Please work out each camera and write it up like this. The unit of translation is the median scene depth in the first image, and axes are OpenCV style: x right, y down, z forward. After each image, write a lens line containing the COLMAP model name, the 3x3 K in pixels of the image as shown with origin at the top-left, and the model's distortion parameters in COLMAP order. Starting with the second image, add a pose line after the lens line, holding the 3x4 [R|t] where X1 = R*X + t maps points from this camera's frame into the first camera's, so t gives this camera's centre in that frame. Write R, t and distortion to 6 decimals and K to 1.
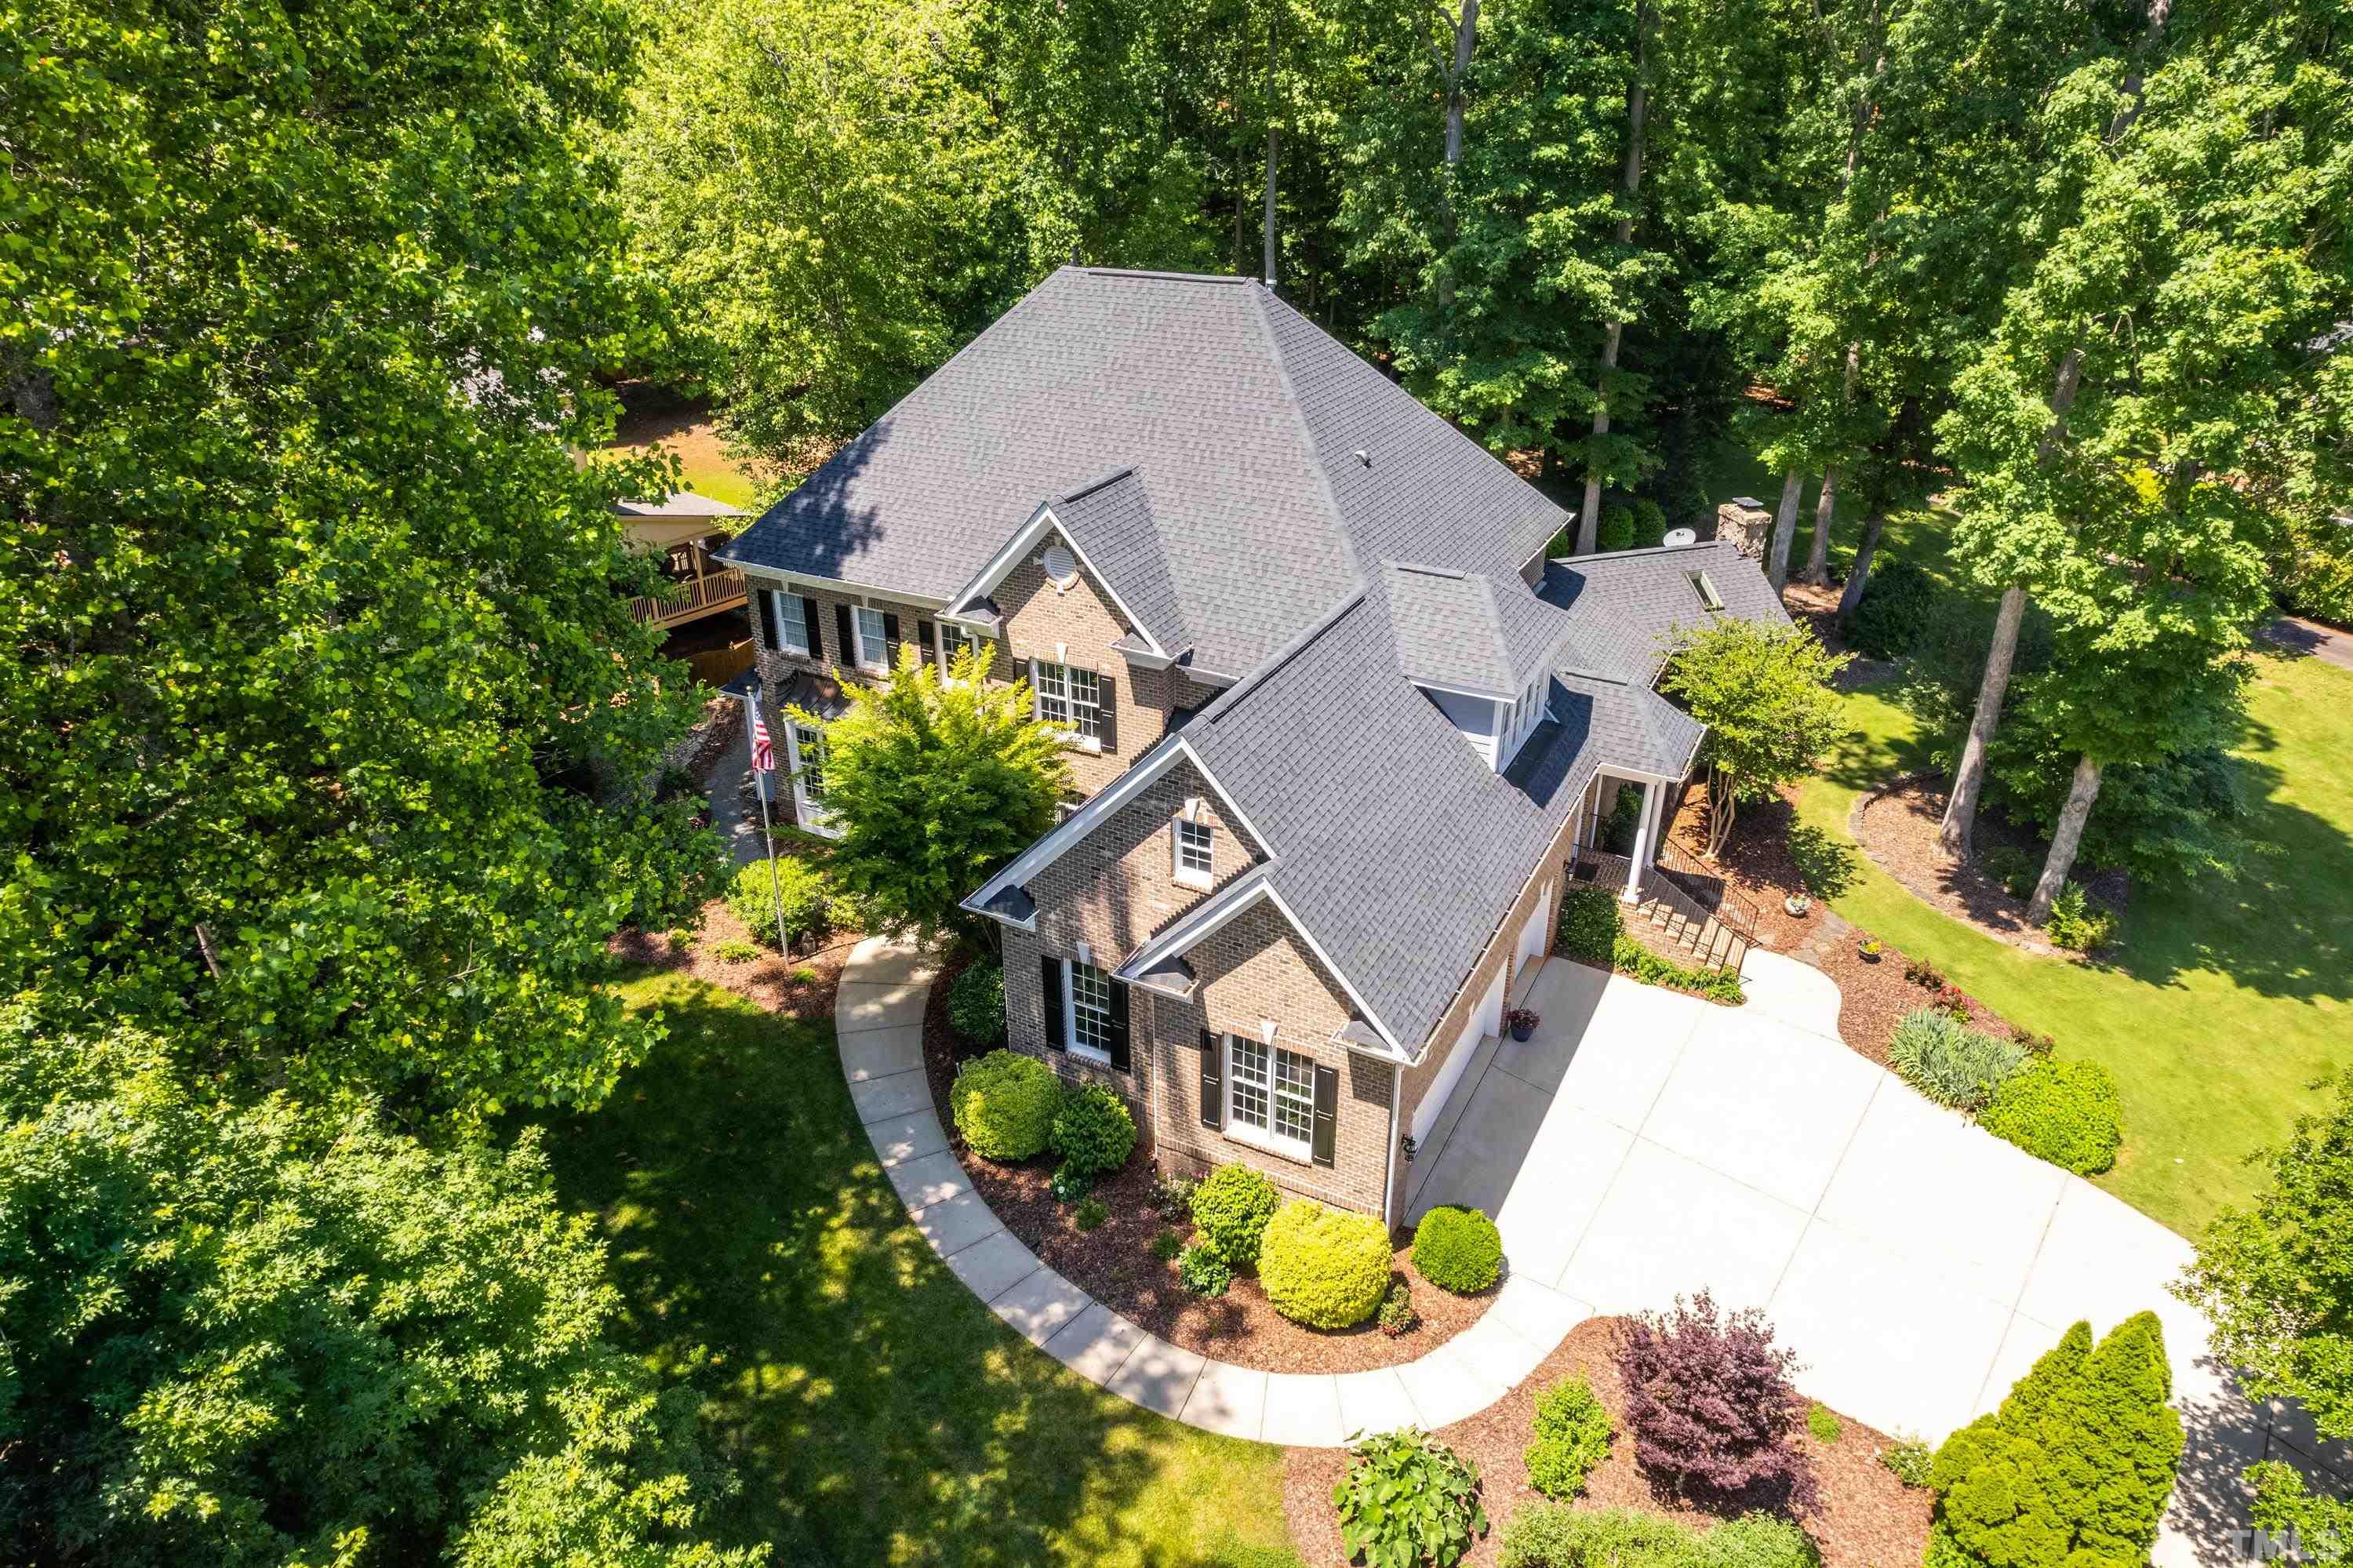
lens RADIAL K [[1498.1, 0, 1177.4], [0, 1498.1, 786.6], [0, 0, 1]] dist [-0.072836, 0.062483]
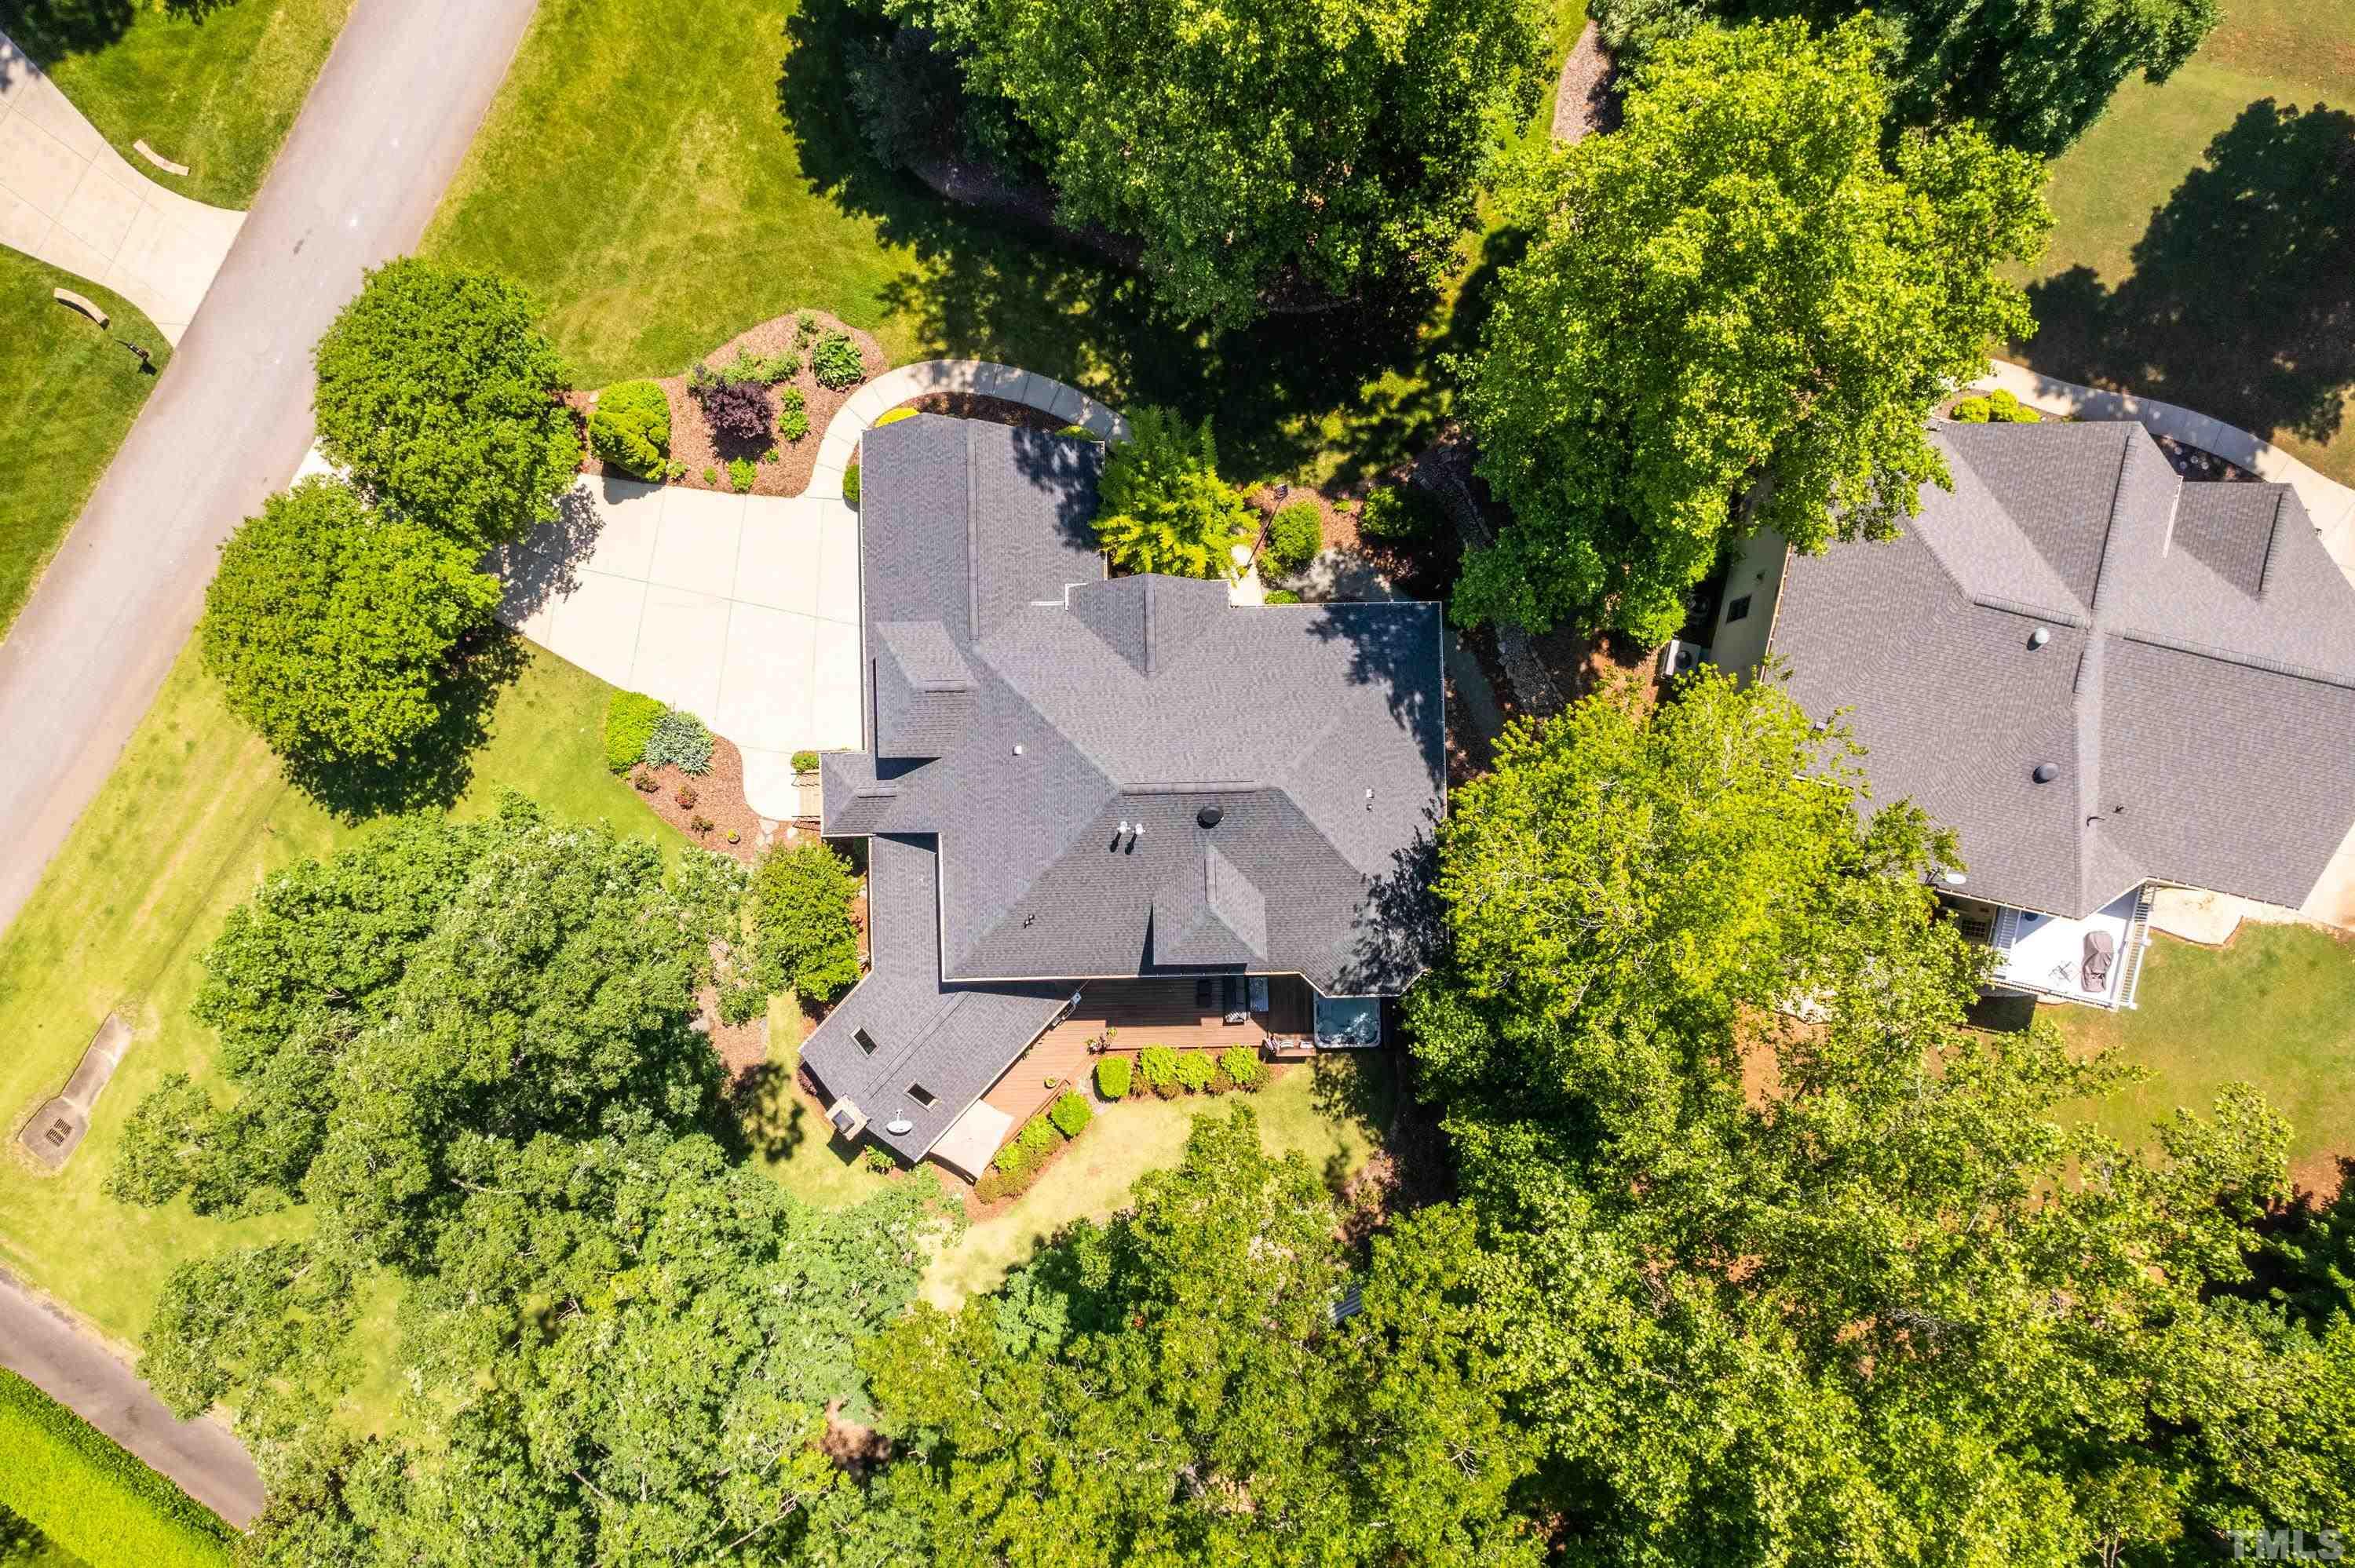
lens RADIAL K [[1499.1, 0, 1170.9], [0, 1499.1, 791.1], [0, 0, 1]] dist [-0.072836, 0.062483]
pose [[-0.876794, 0.480866, -0.001080, -0.006315], [-0.216895, -0.393473, 0.893384, -1.720521], [0.429173, 0.783548, 0.449292, 0.455678]]
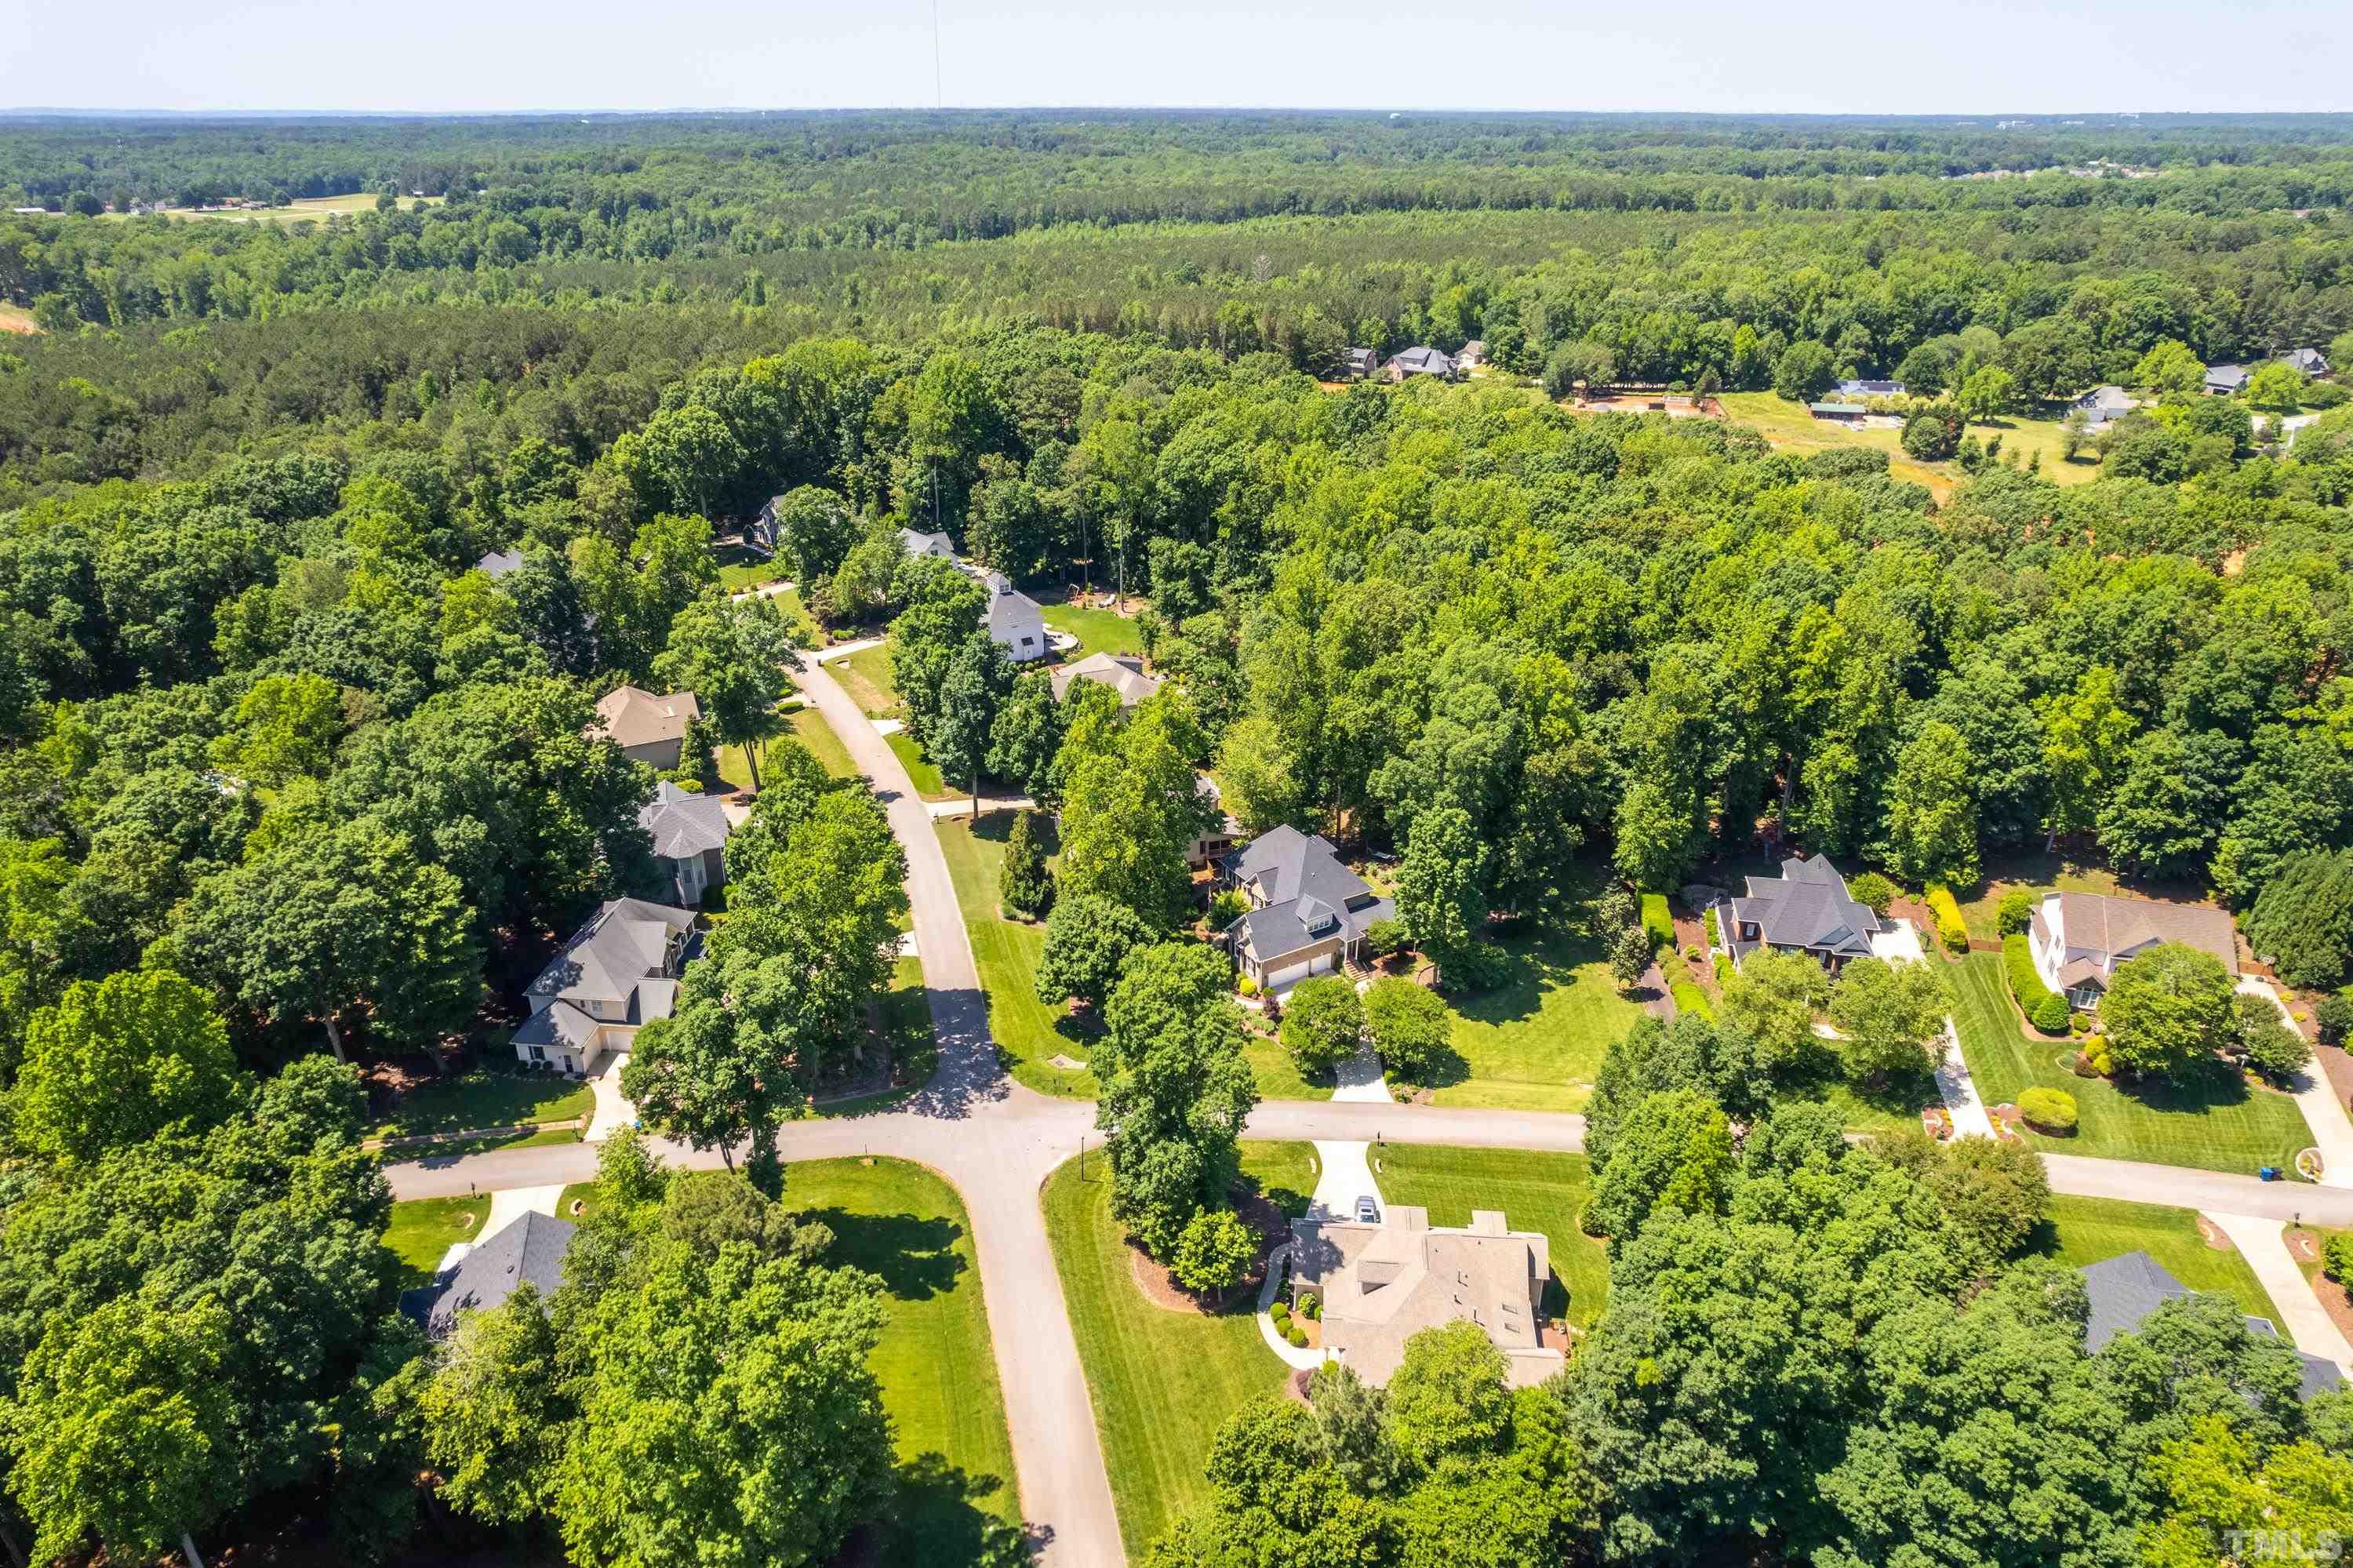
lens RADIAL K [[1498.1, 0, 1179.2], [0, 1498.1, 773.3], [0, 0, 1]] dist [-0.072836, 0.062483]
pose [[0.859311, 0.213655, -0.464689, 2.447194], [-0.237601, 0.971336, 0.007226, -0.556223], [0.452913, 0.104201, 0.885445, -4.728623]]
